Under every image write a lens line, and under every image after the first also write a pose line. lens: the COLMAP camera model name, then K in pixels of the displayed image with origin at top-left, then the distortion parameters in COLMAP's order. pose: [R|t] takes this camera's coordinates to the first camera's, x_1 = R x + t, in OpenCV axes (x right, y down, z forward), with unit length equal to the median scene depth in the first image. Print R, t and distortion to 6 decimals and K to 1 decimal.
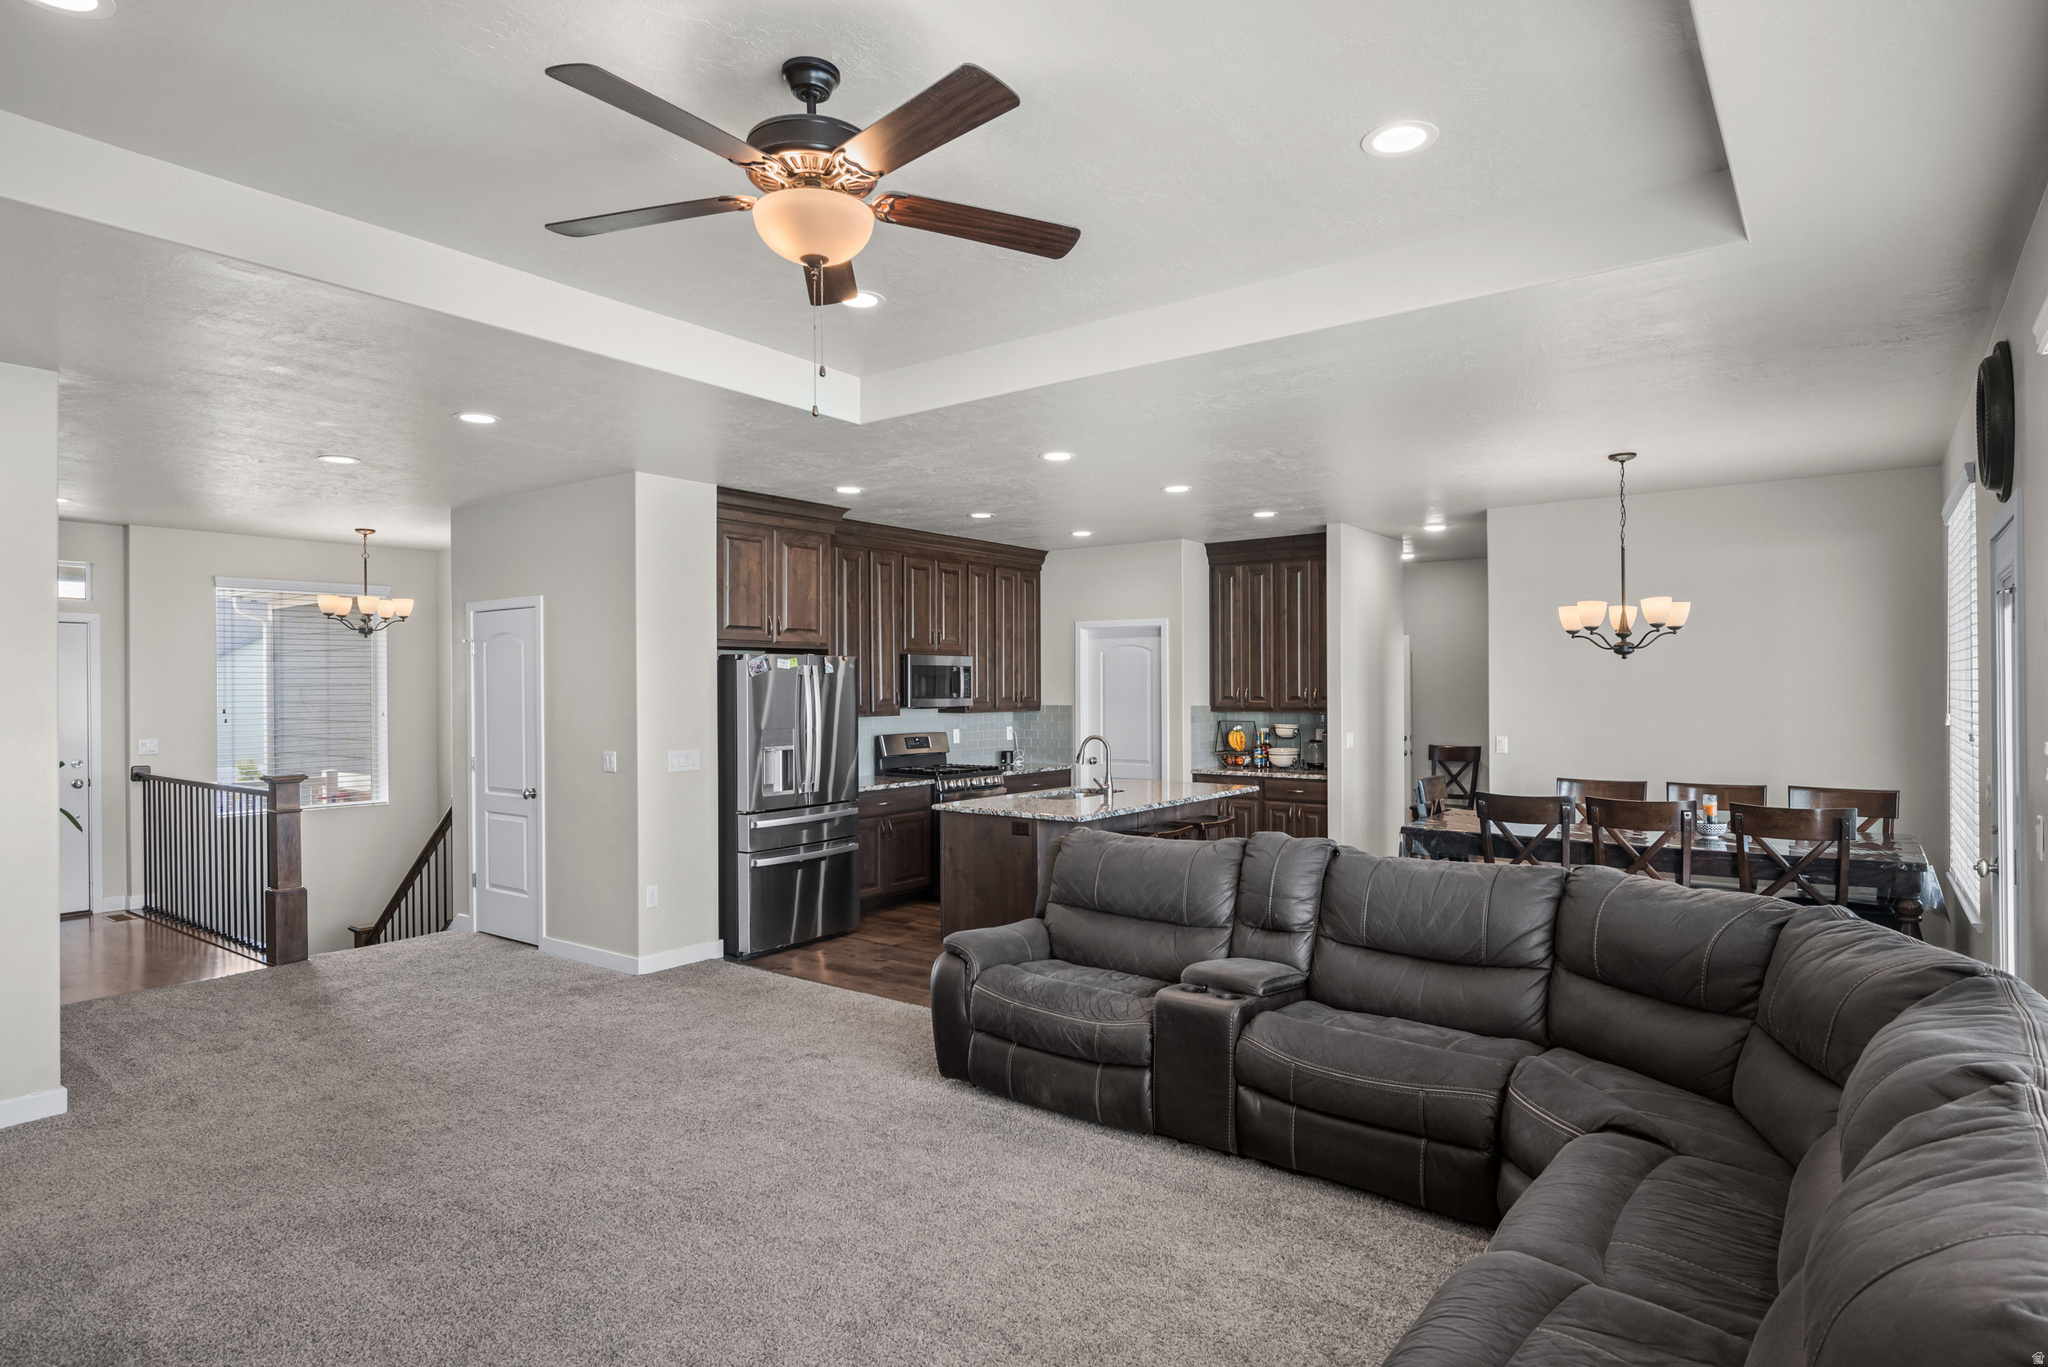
lens RADIAL K [[1108.1, 0, 1032.7], [0, 1108.1, 689.9], [0, 0, 1]] dist [-0.002058, -0.000134]
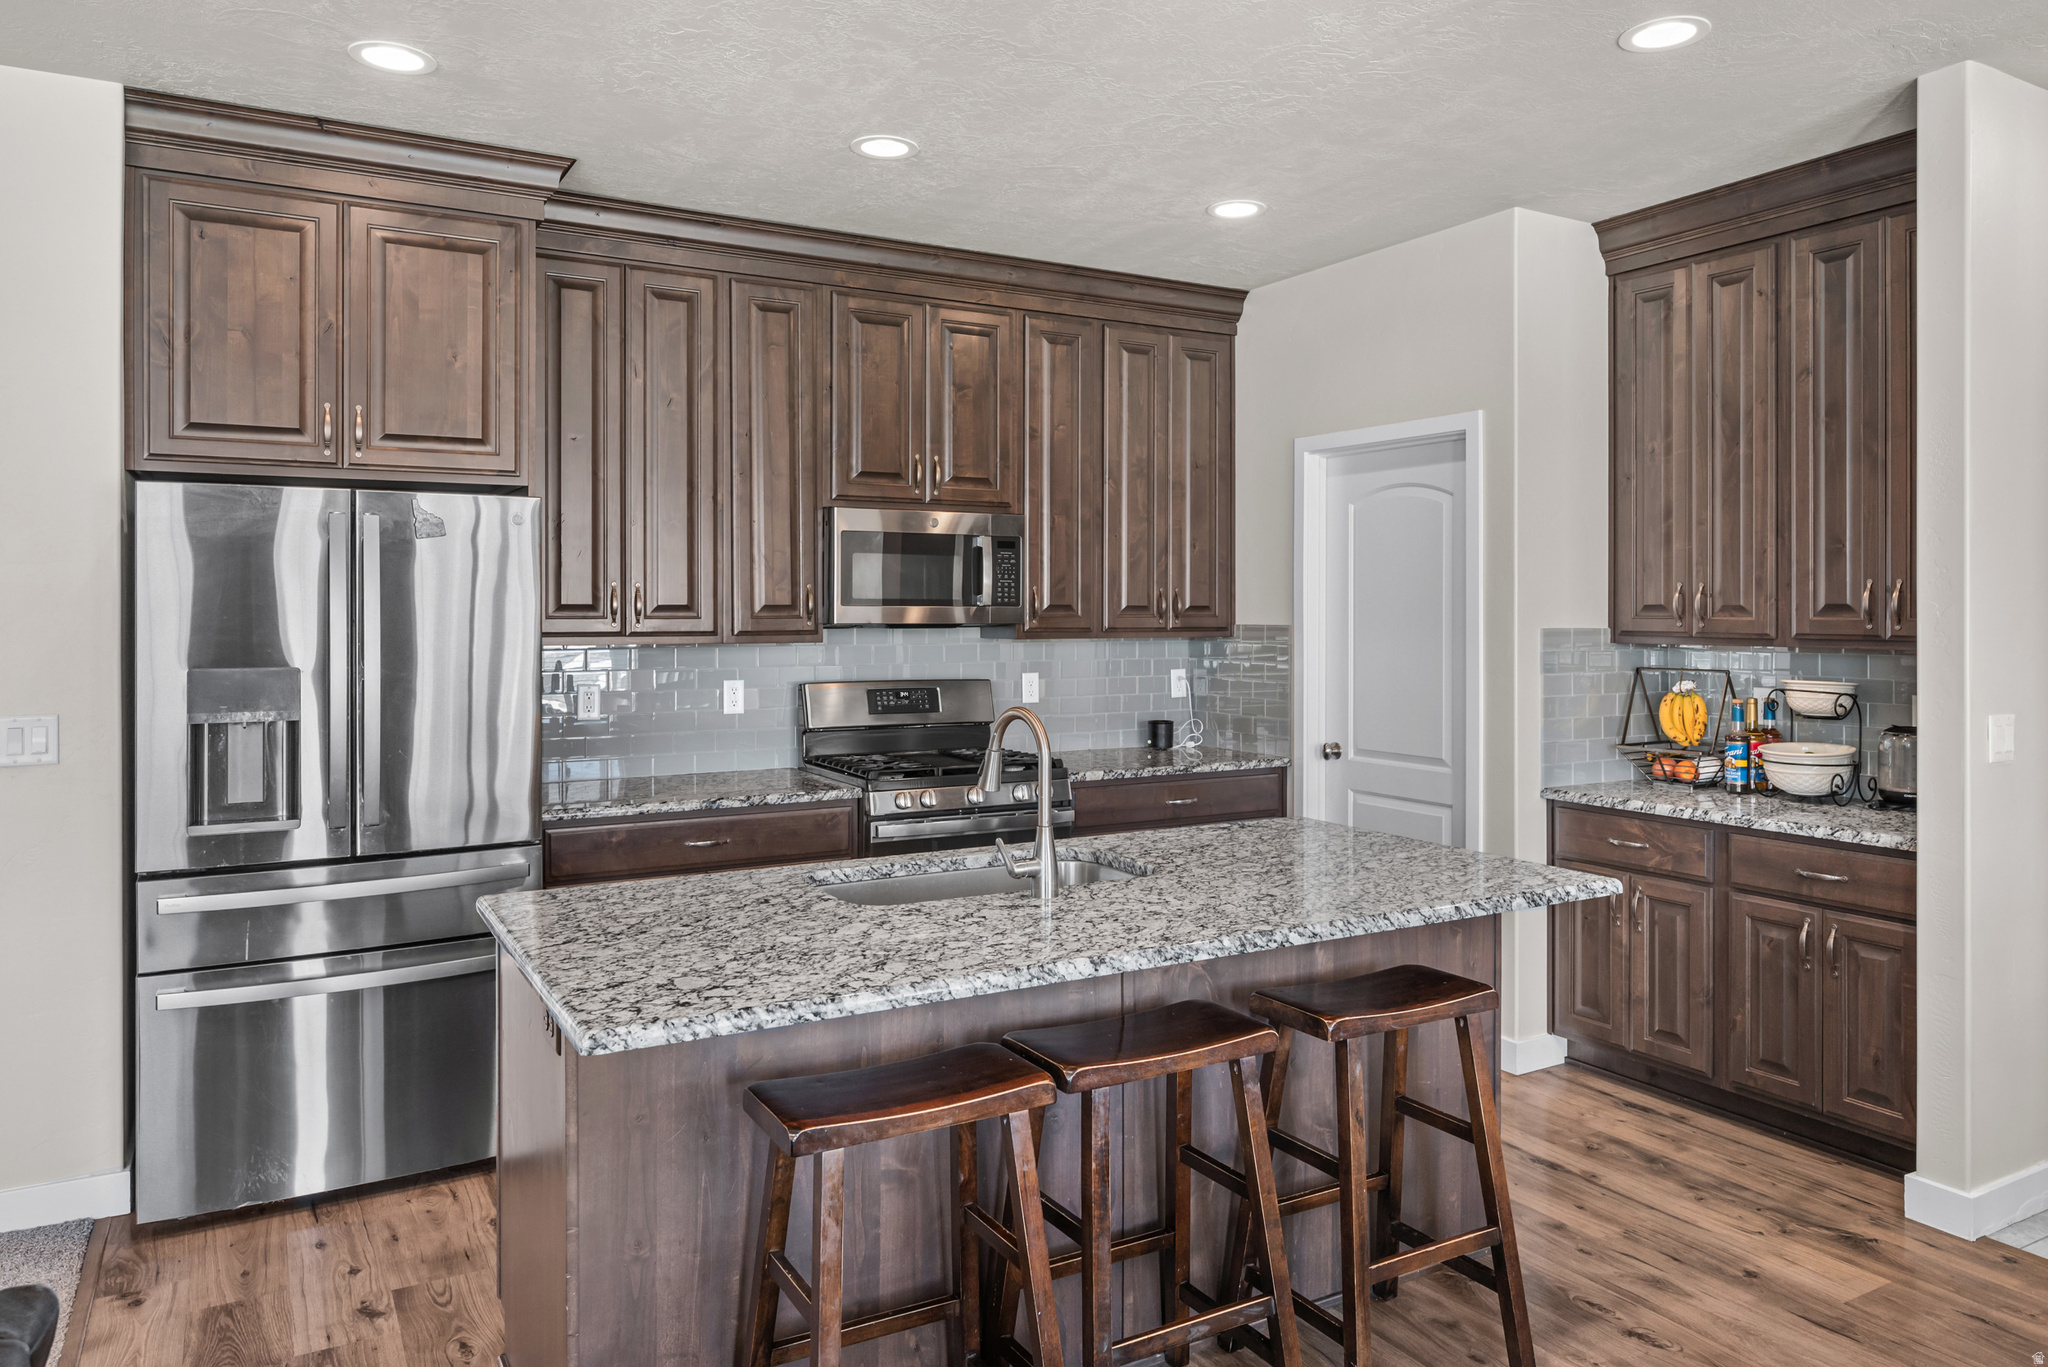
lens RADIAL K [[1368.3, 0, 1024.2], [0, 1368.3, 628.8], [0, 0, 1]] dist [-0.005313, -0.001914]
pose [[0.917160, 0.009950, -0.398395, 0.167277], [-0.004957, 0.999896, 0.013559, 0.008675], [0.398488, -0.010461, 0.917114, 0.473866]]
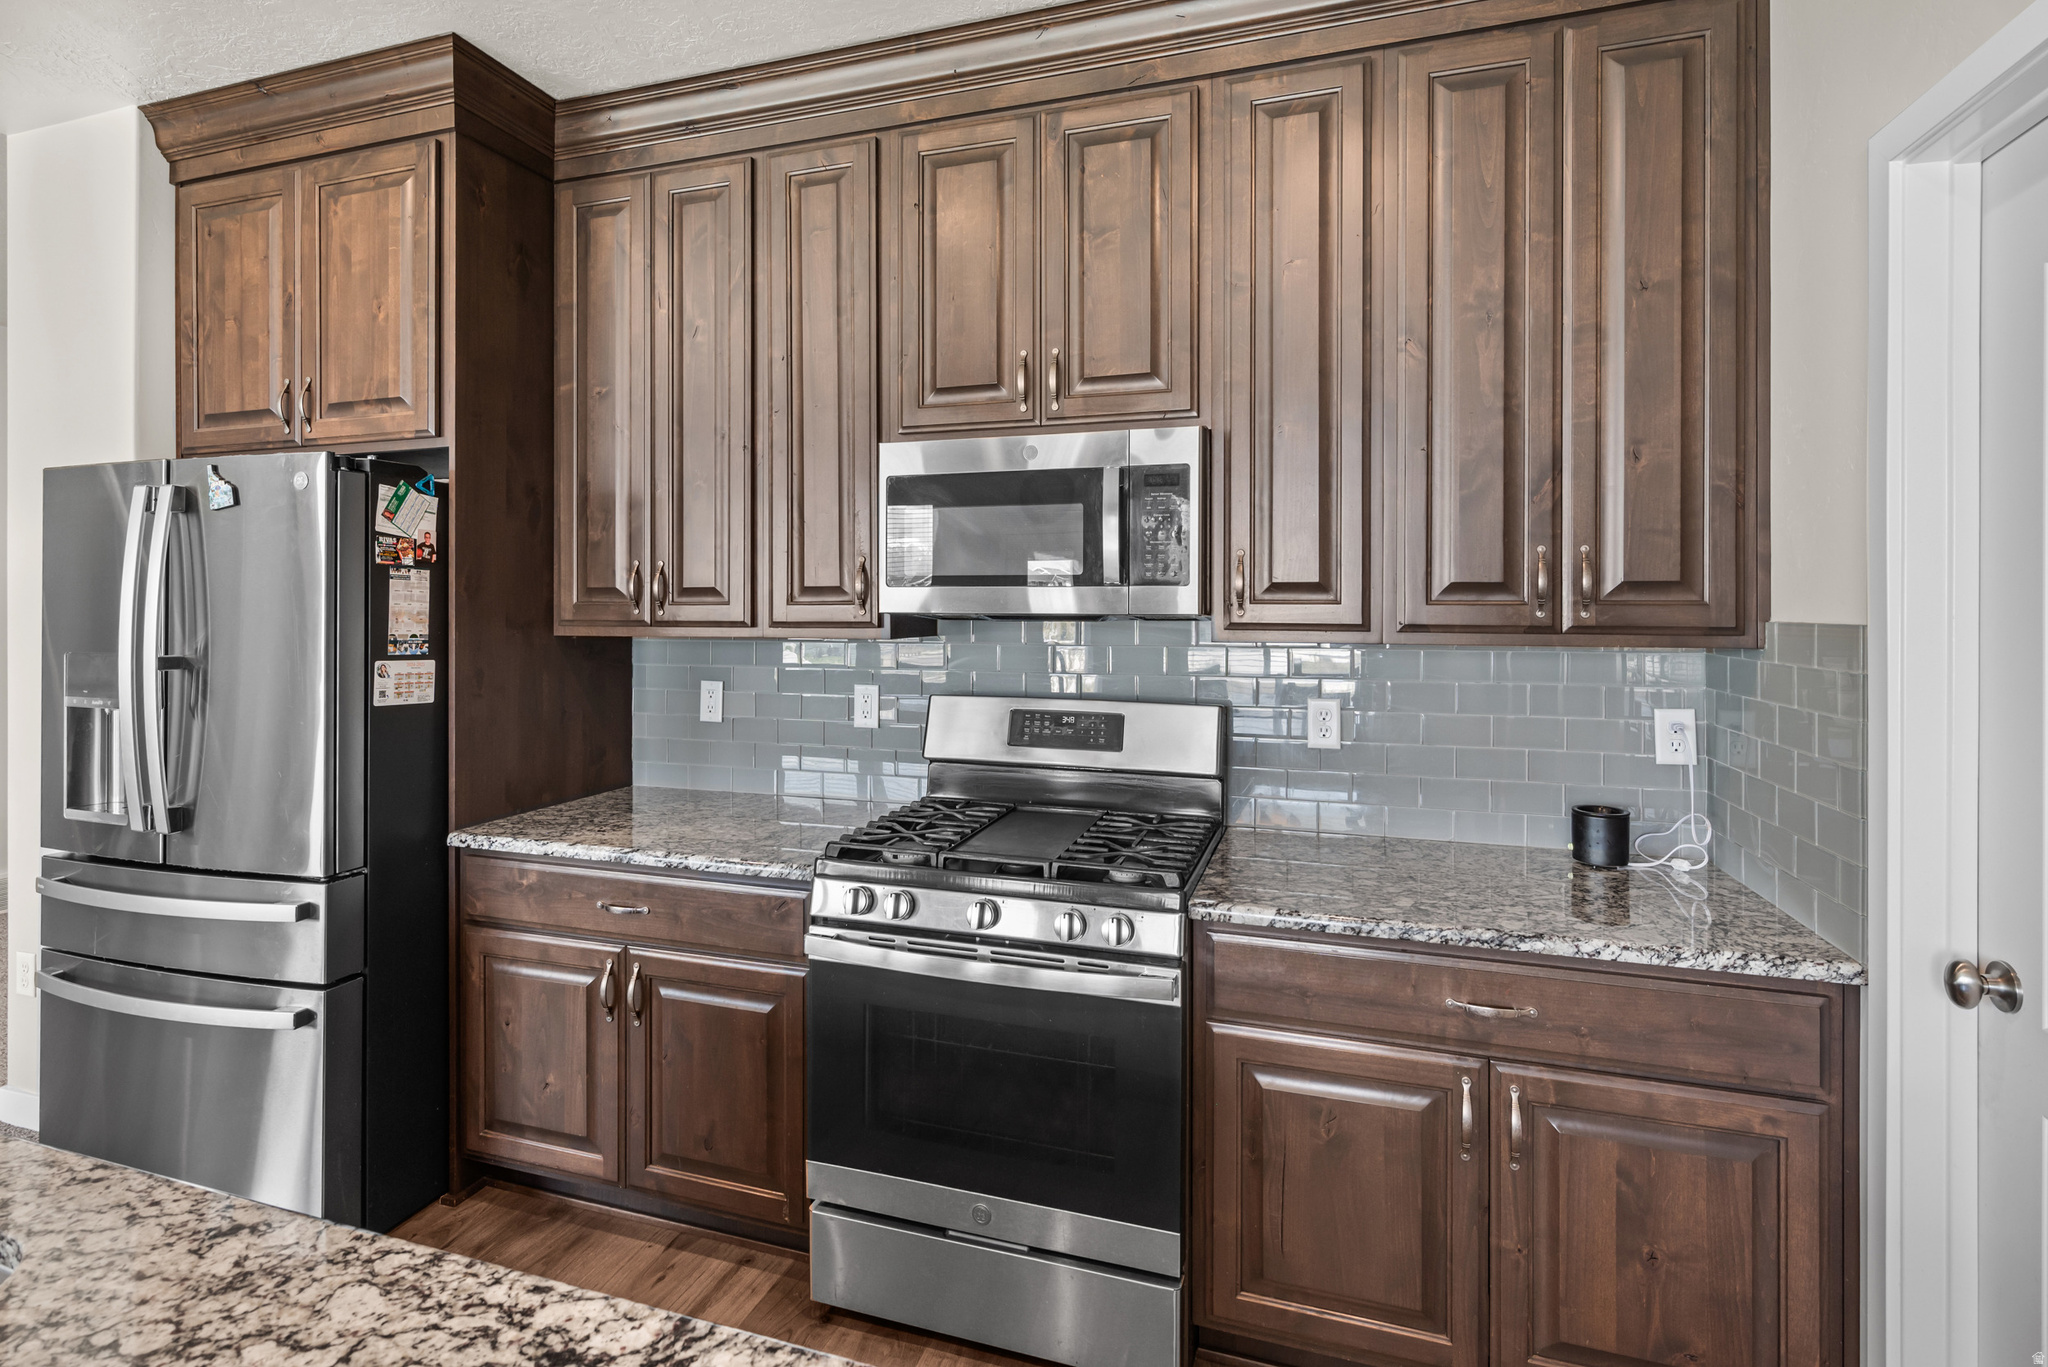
lens RADIAL K [[927.8, 0, 1069.1], [0, 927.8, 623.8], [0, 0, 1]] dist [-0.003129, -0.000183]
pose [[0.327891, 0.009157, -0.944671, 0.139832], [-0.006902, 0.999950, 0.007297, 0.014712], [0.944690, 0.004127, 0.327938, 0.883912]]
